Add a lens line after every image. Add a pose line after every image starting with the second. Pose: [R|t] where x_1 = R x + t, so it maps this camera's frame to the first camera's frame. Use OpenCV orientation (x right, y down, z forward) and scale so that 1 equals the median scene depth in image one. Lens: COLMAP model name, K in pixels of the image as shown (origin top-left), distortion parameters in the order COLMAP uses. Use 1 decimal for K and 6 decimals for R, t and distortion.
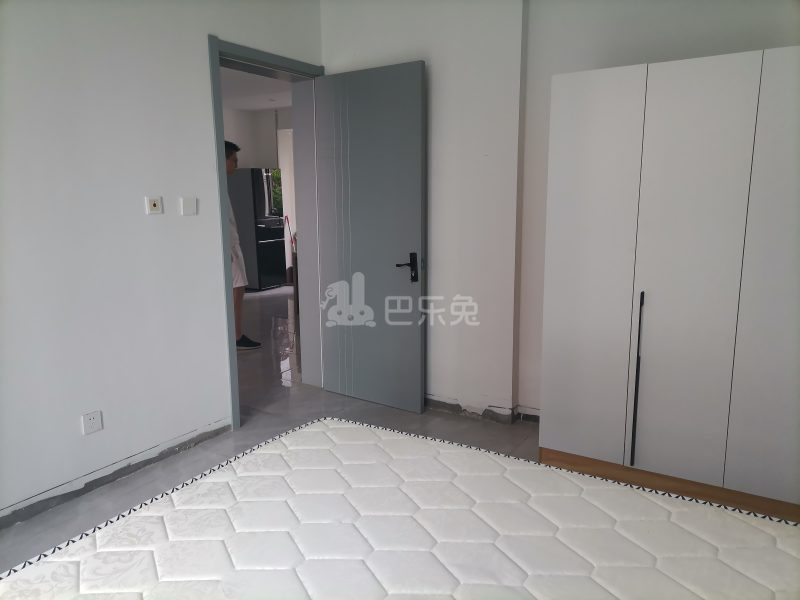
lens RADIAL K [[601.8, 0, 397.1], [0, 601.8, 302.4], [0, 0, 1]] dist [0.003380, 0.000908]
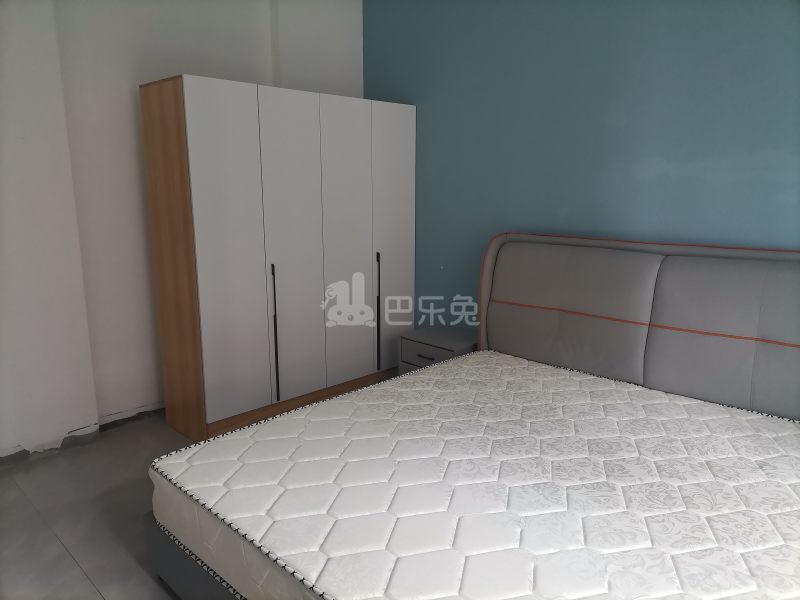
lens RADIAL K [[601.8, 0, 397.1], [0, 601.8, 302.4], [0, 0, 1]] dist [0.003380, 0.000908]
pose [[0.222095, -0.187510, 0.956825, -0.592105], [0.175250, 0.973029, 0.150007, -0.063370], [-0.959146, 0.134368, 0.248966, 0.334935]]
